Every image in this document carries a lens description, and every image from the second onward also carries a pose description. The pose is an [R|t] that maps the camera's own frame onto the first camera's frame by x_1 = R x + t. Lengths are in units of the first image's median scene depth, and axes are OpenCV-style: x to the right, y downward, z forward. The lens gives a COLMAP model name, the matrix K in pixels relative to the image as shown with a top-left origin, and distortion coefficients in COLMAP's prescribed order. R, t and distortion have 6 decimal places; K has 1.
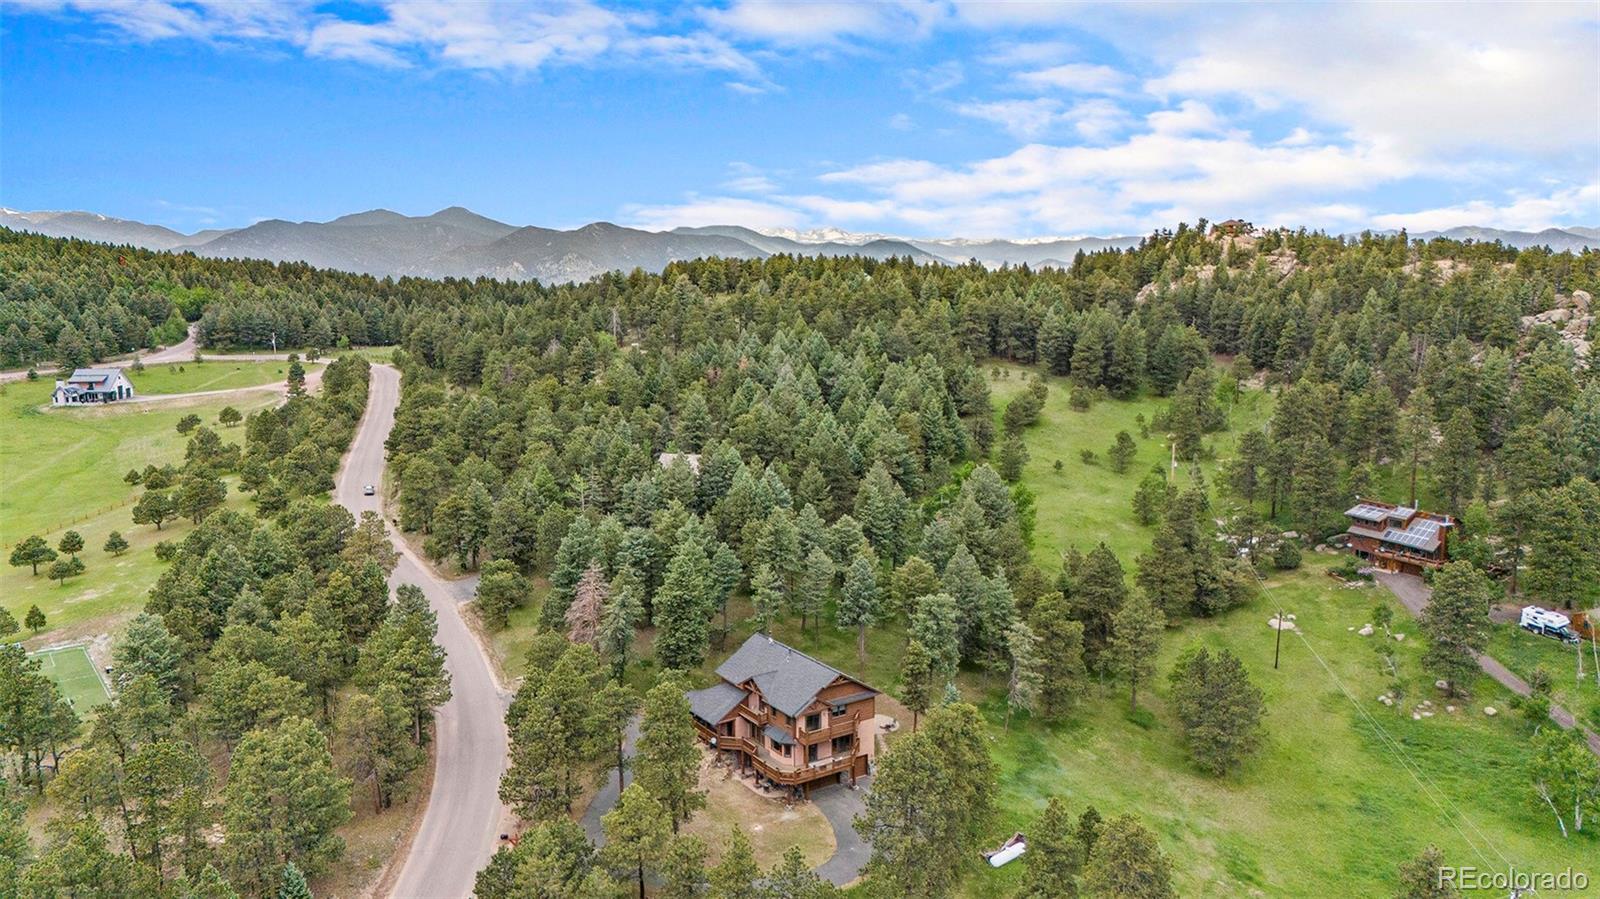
lens RADIAL K [[1132.3, 0, 820.6], [0, 1132.3, 448.0], [0, 0, 1]] dist [-0.001625, -0.001557]
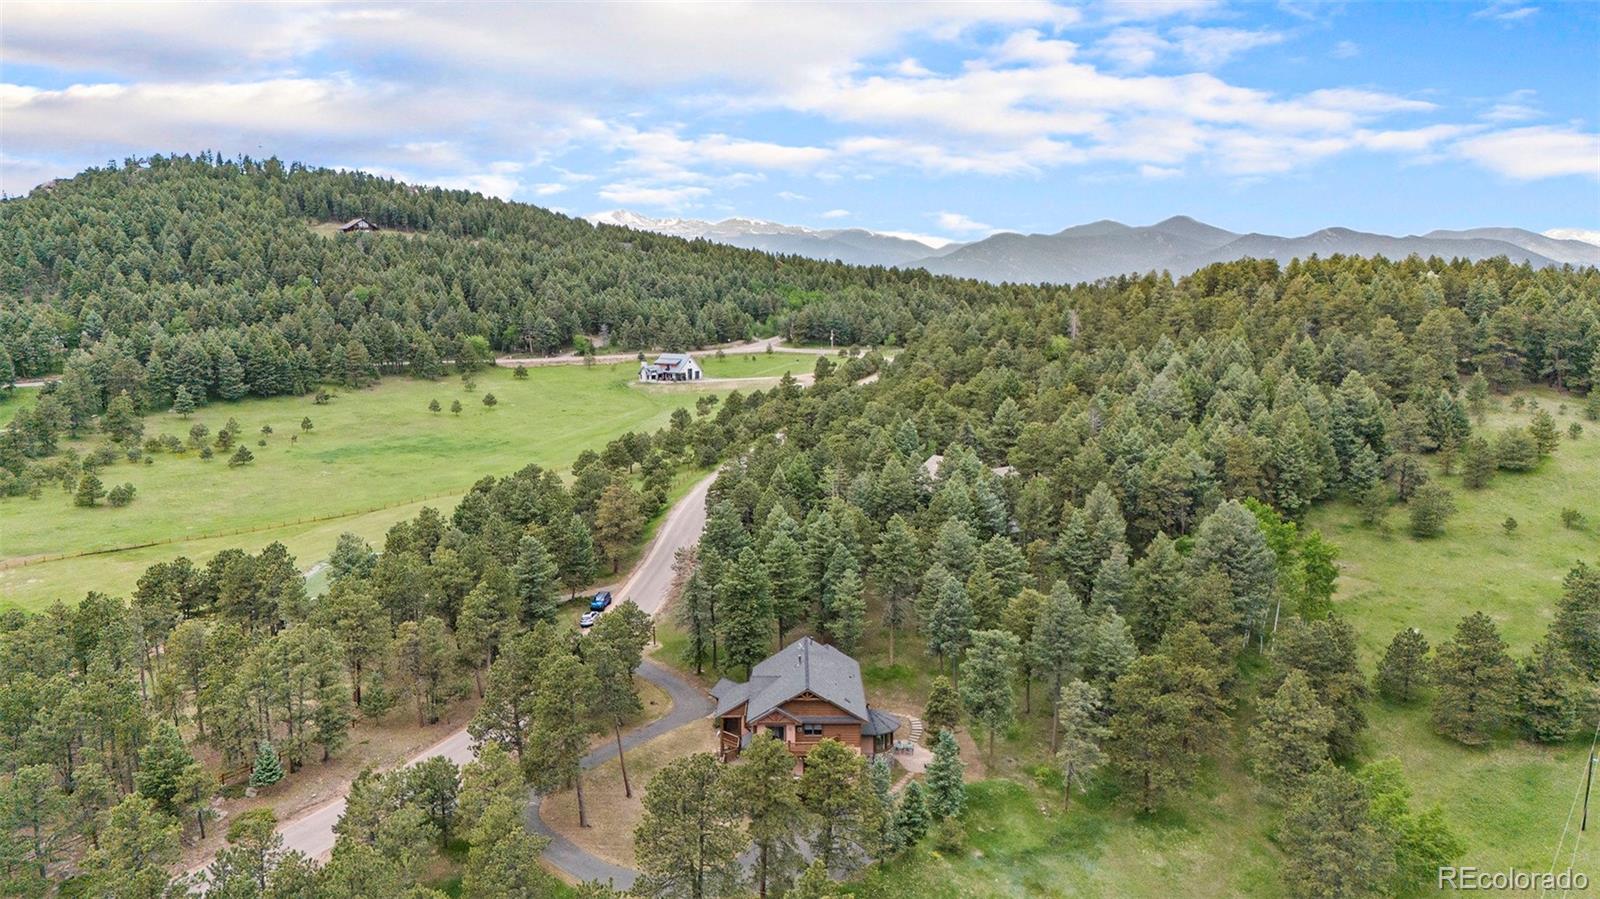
lens RADIAL K [[1132.3, 0, 820.6], [0, 1132.3, 448.0], [0, 0, 1]] dist [-0.001625, -0.001557]
pose [[0.822129, 0.085652, -0.562821, 0.188310], [-0.090267, 0.995723, 0.019676, -0.006864], [0.562099, 0.034628, 0.826345, 0.078118]]
